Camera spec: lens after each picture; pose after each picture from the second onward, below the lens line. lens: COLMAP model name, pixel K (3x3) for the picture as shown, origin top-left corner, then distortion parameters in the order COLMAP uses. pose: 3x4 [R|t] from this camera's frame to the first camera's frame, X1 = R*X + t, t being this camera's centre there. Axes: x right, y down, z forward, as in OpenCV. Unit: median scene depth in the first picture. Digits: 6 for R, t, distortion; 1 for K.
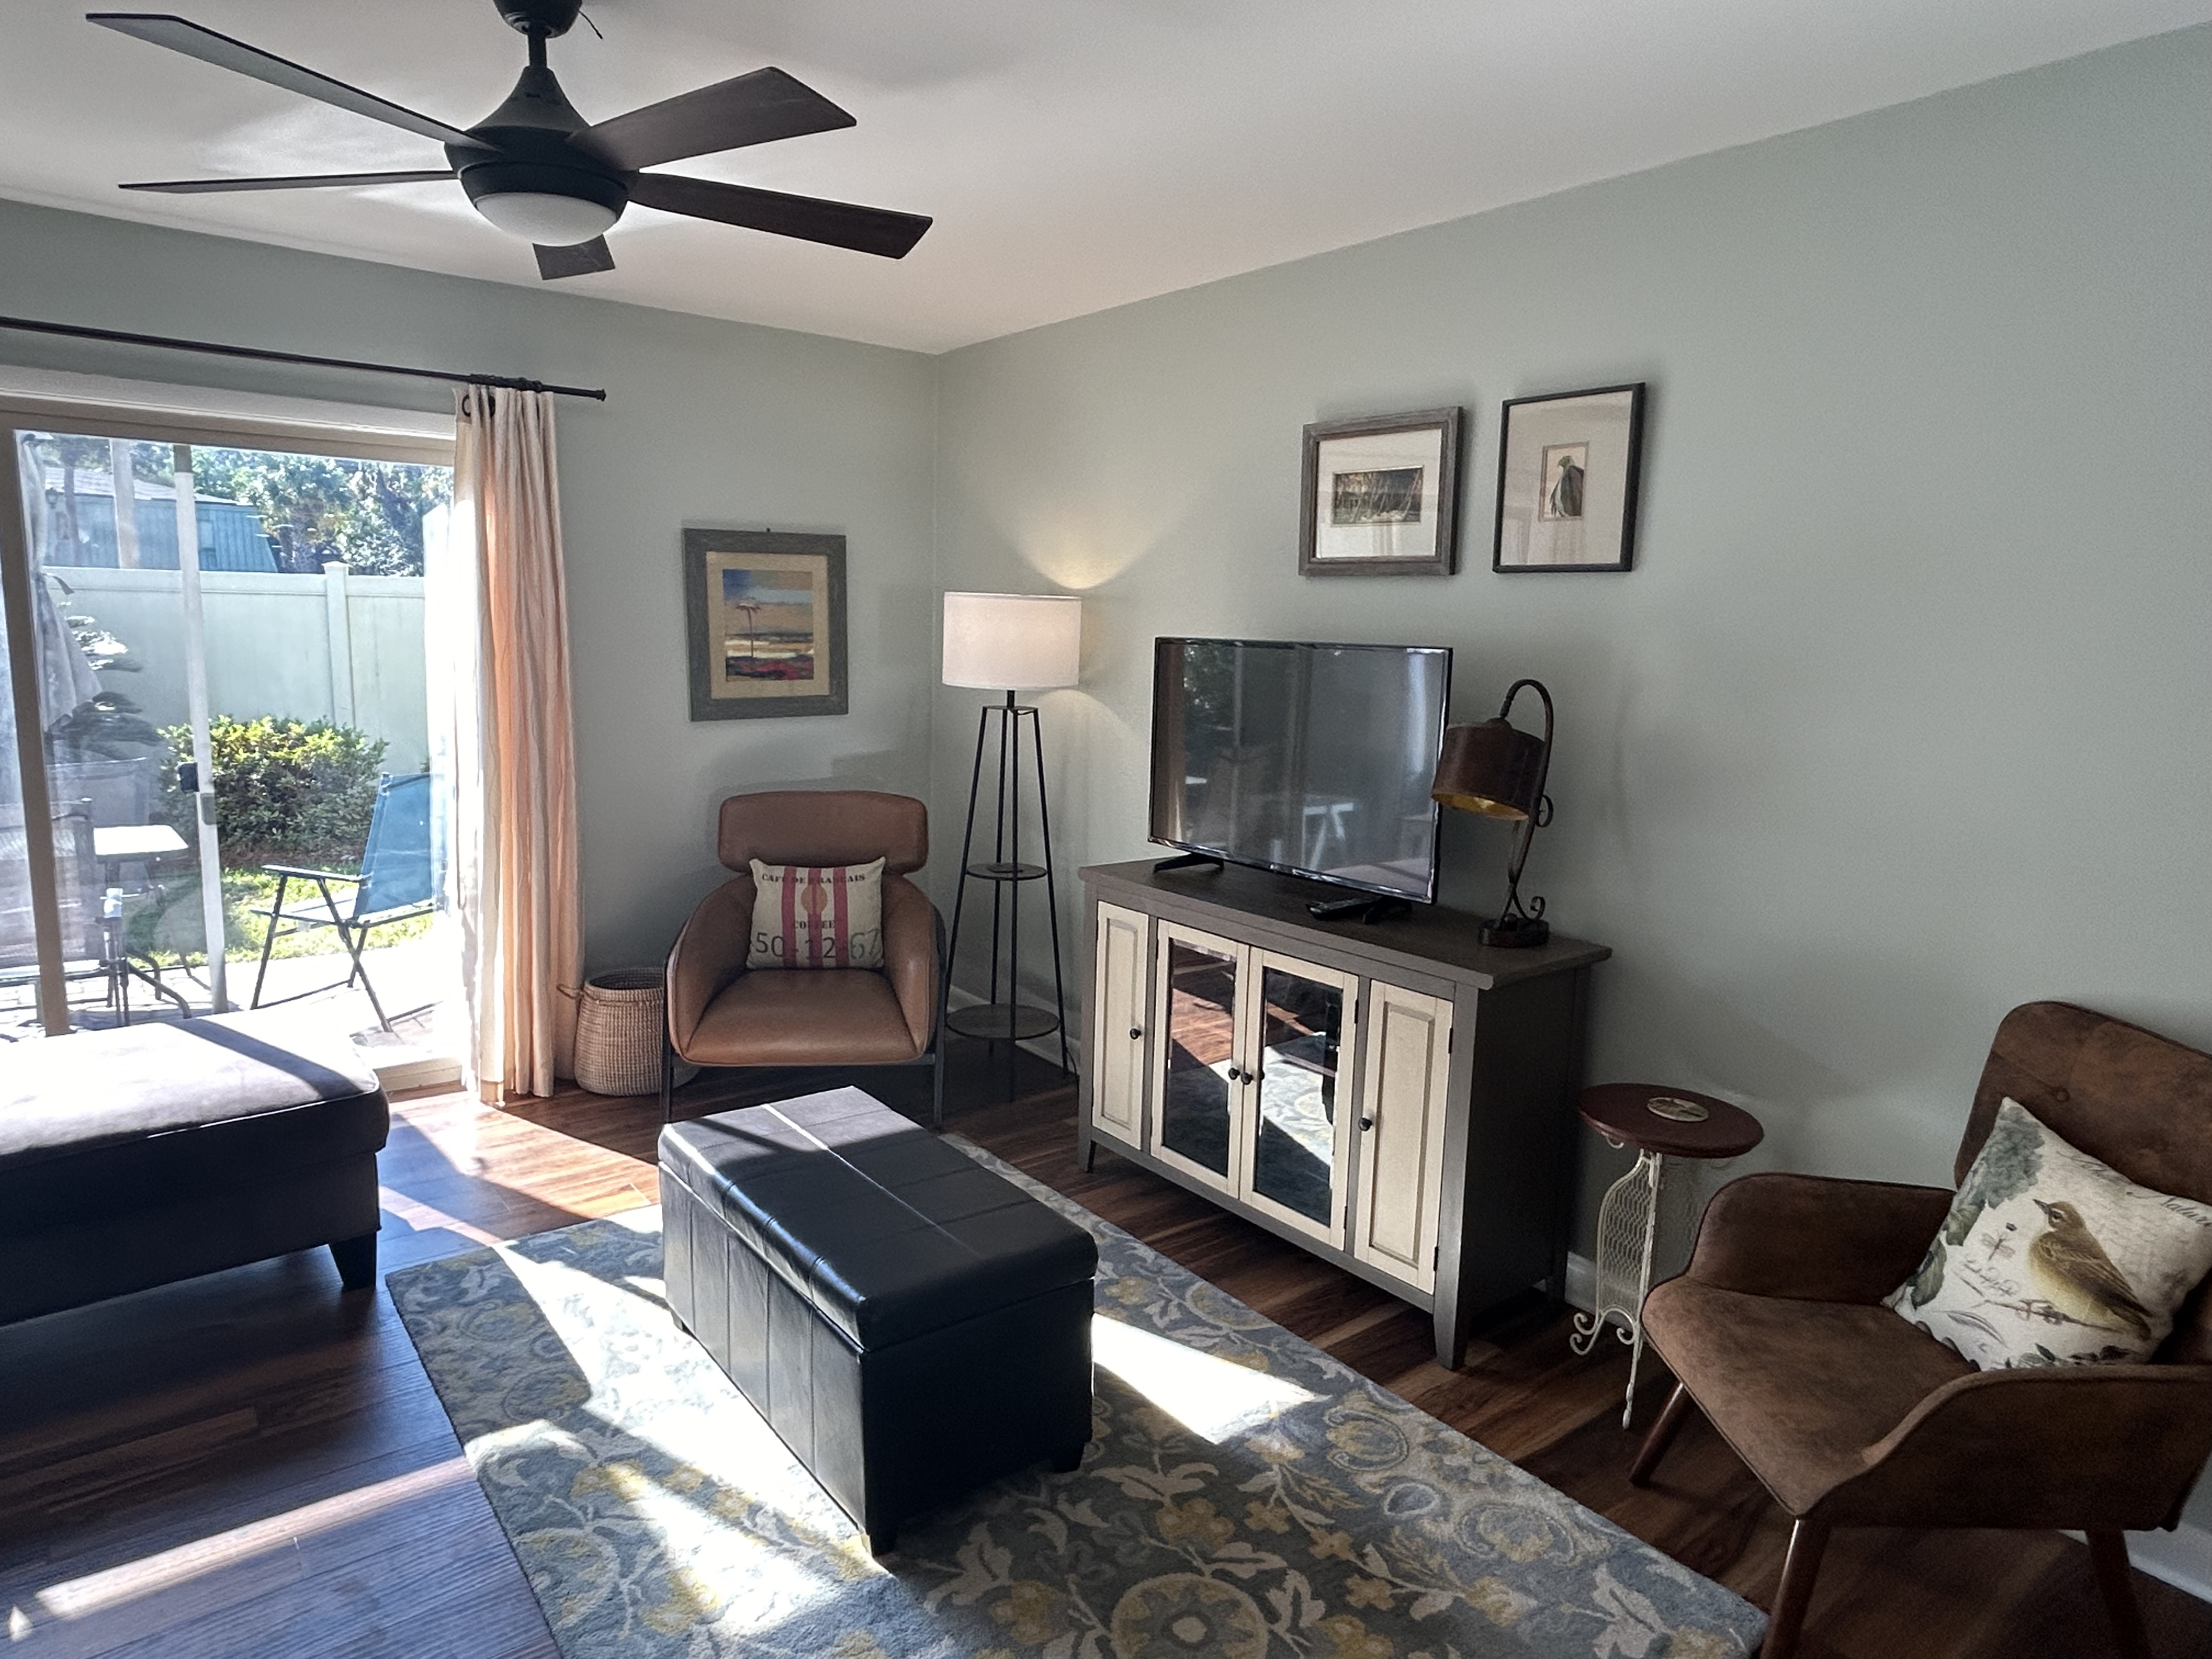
lens RADIAL K [[1324.3, 0, 1105.7], [0, 1324.3, 825.4], [0, 0, 1]] dist [-0.015058, 0.001897]
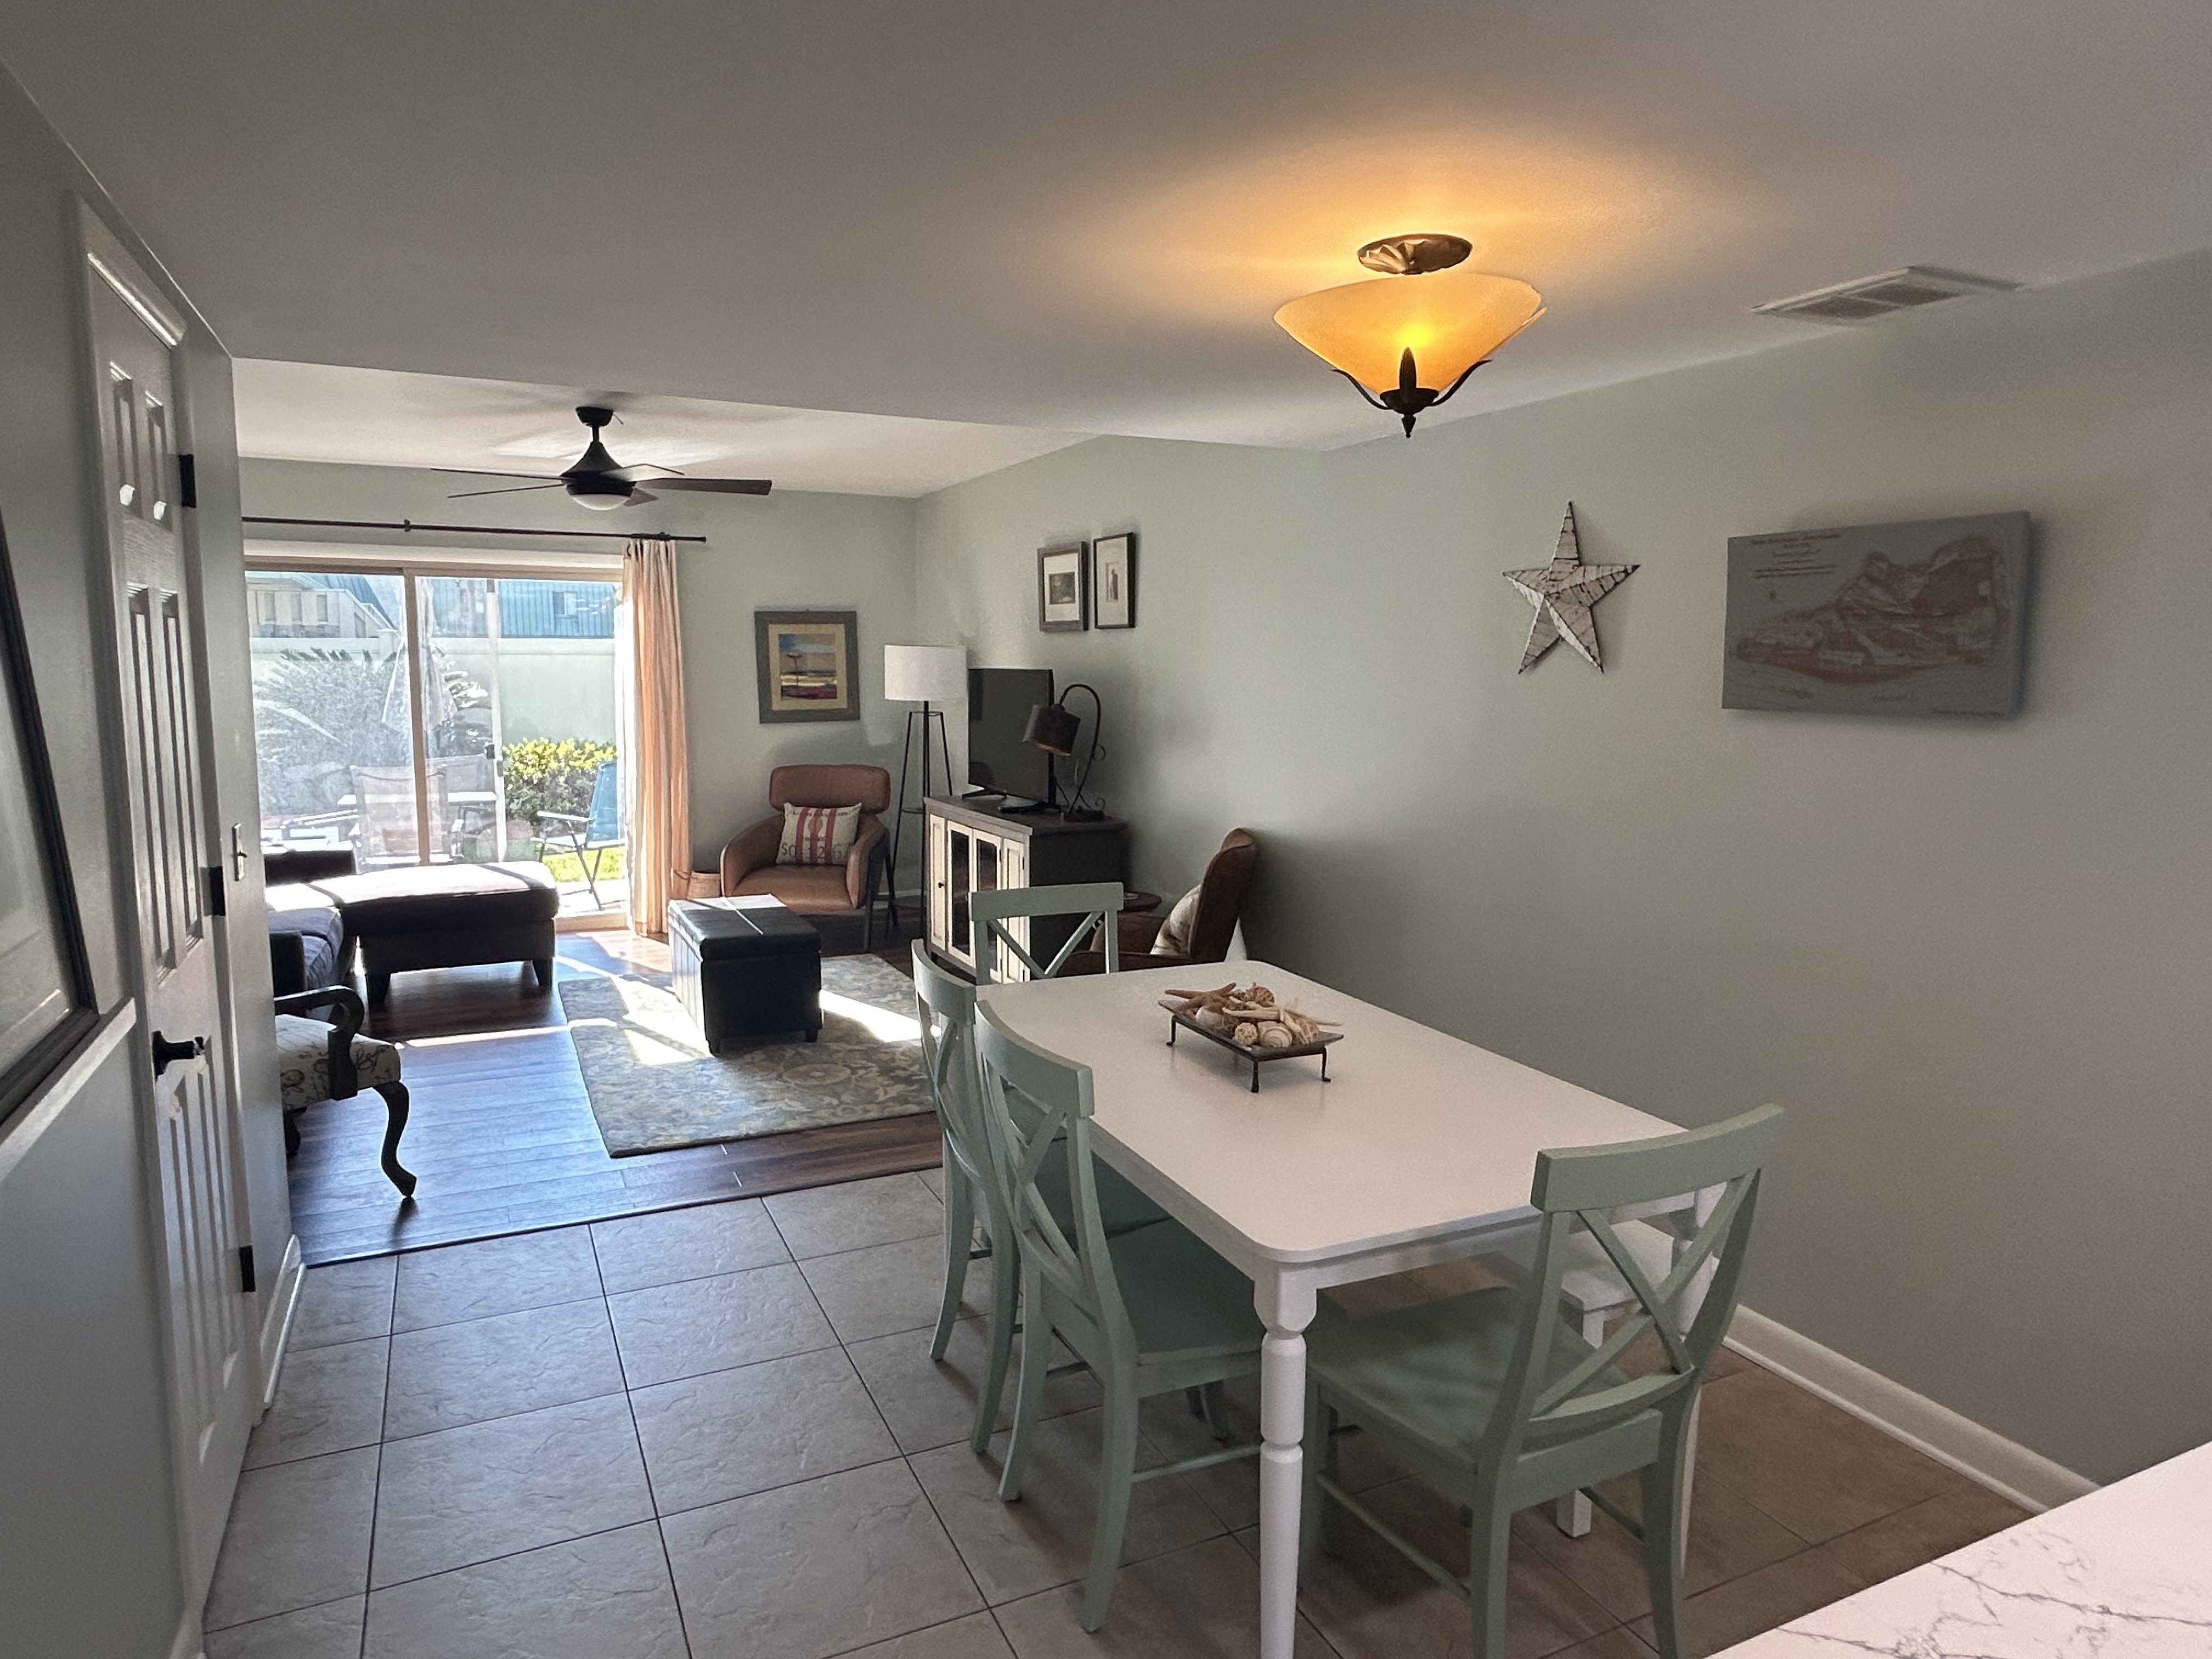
lens RADIAL K [[1324.3, 0, 1109.1], [0, 1324.3, 840.2], [0, 0, 1]] dist [-0.015058, 0.001897]
pose [[0.977253, 0.008746, -0.211897, 0.531429], [-0.013341, 0.999706, -0.020263, 0.108394], [0.211657, 0.022629, 0.977082, -0.613610]]
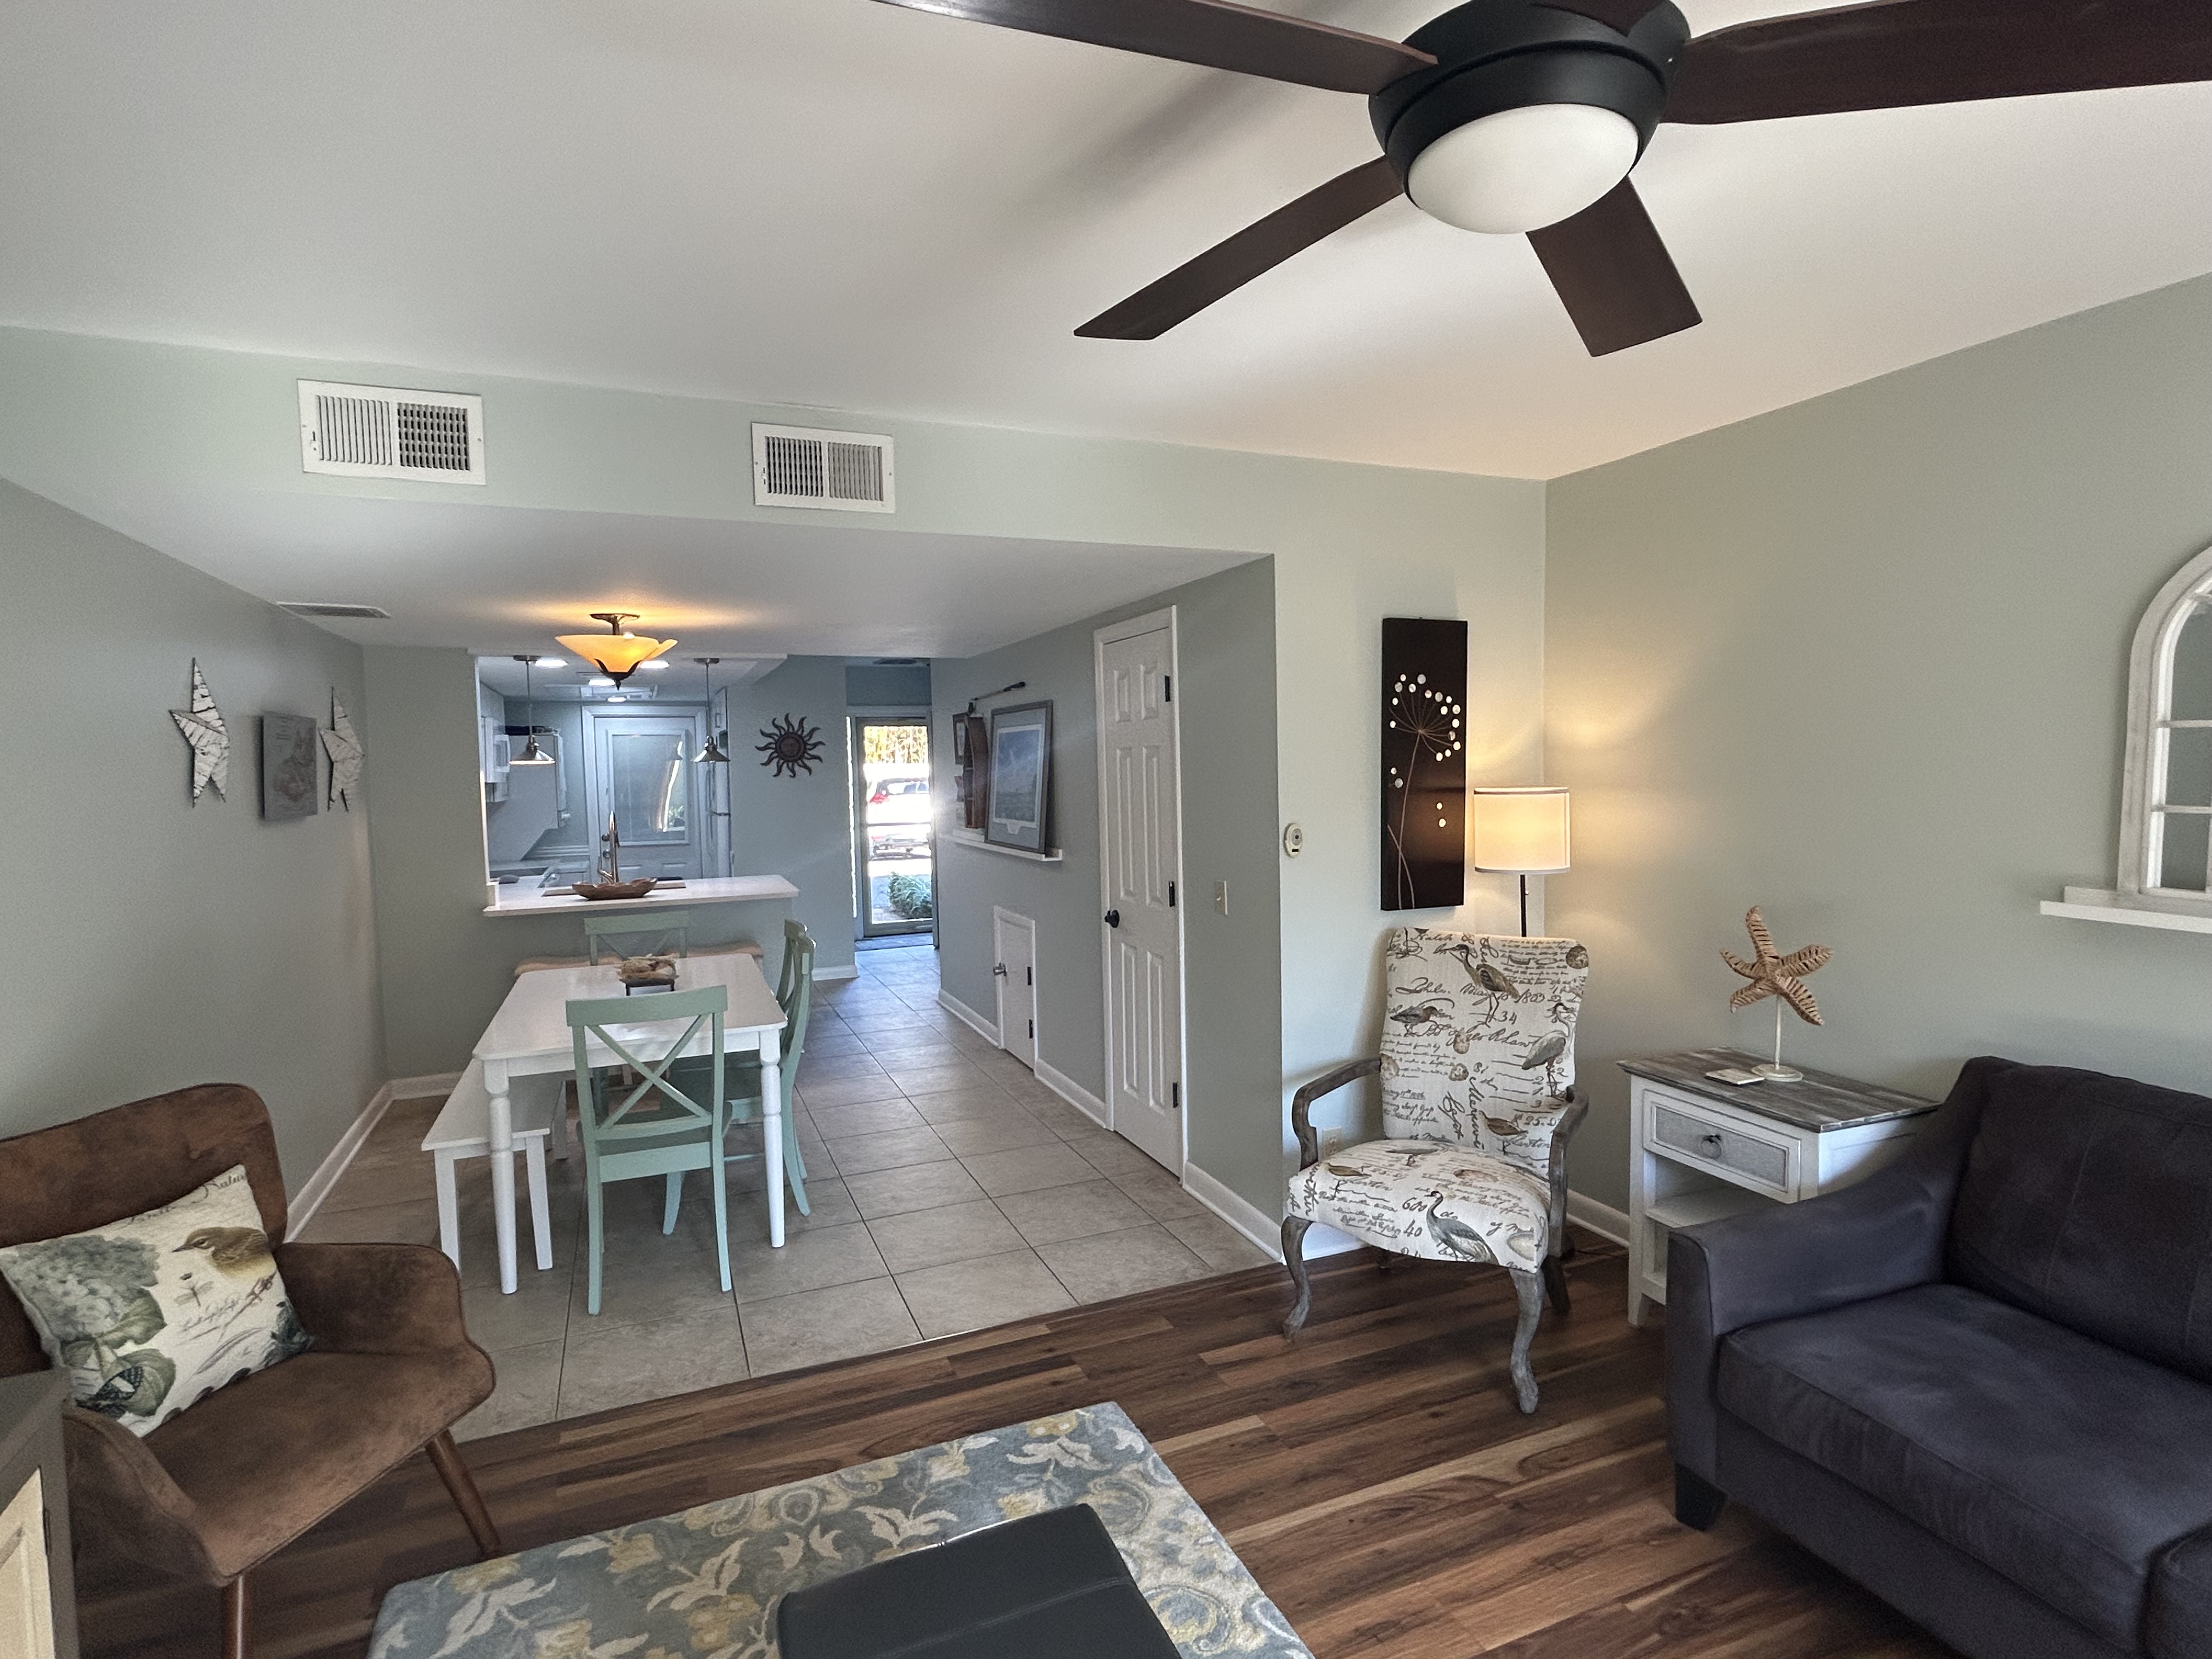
lens RADIAL K [[1121.4, 0, 1105.1], [0, 1121.4, 832.6], [0, 0, 1]] dist [-0.007229, -0.001598]
pose [[-0.962323, -0.027978, 0.270467, -0.200862], [0.032541, 0.975694, 0.216709, -0.147003], [-0.269956, 0.217345, -0.938022, 0.825216]]
